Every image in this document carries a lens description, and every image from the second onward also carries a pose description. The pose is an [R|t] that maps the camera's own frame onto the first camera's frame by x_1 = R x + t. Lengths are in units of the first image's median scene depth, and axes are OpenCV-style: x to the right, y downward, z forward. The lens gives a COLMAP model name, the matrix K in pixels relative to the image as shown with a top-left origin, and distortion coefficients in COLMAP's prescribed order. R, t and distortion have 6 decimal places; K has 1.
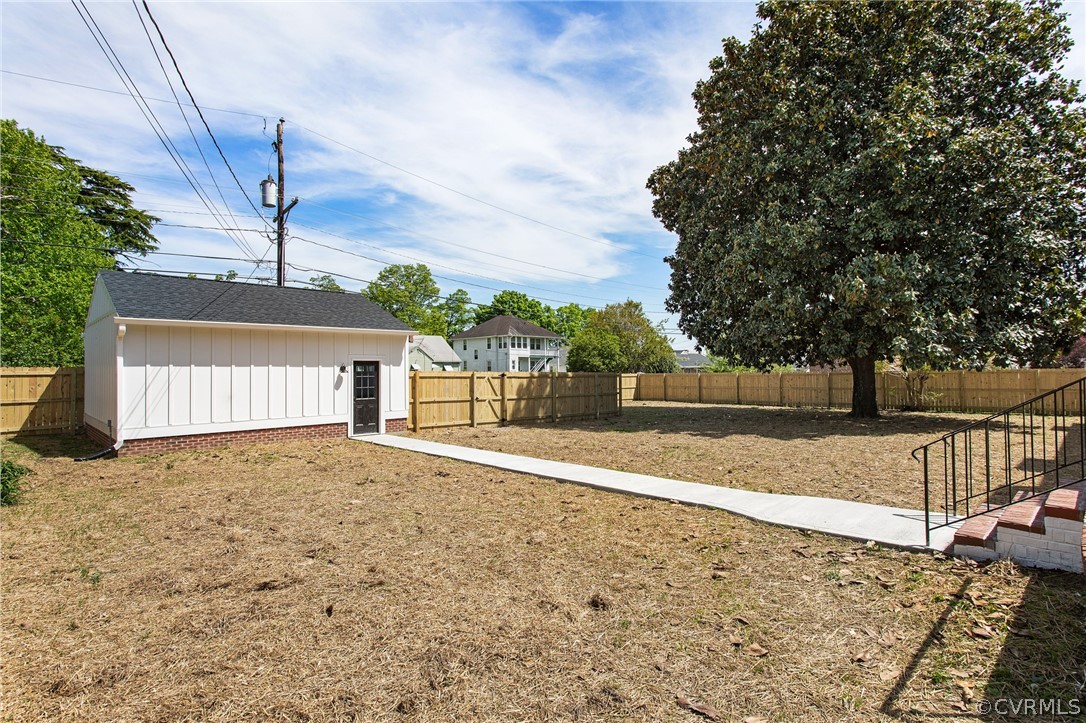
lens RADIAL K [[588.2, 0, 543.0], [0, 588.2, 361.5], [0, 0, 1]] dist [0.001953, -0.001399]
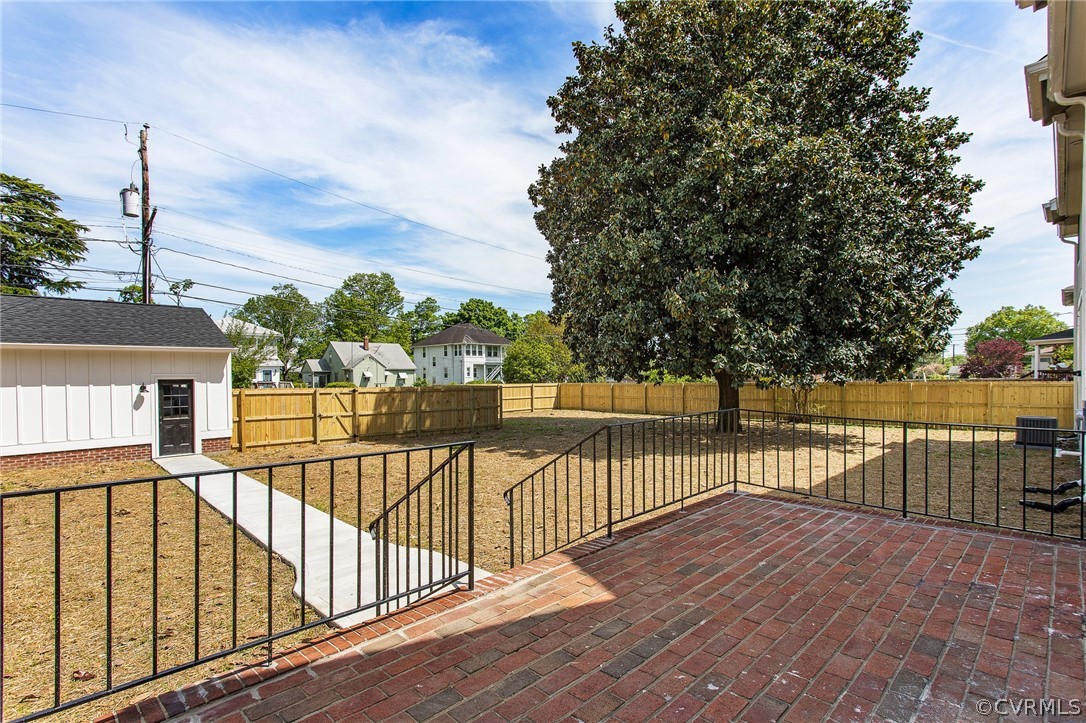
lens RADIAL K [[560.6, 0, 542.6], [0, 560.6, 386.9], [0, 0, 1]] dist [0.001011, 0.000842]
pose [[0.999876, -0.000953, 0.015692, 0.201570], [0.000357, 0.999279, 0.037976, -0.016383], [-0.015717, -0.037965, 0.999155, 0.050641]]
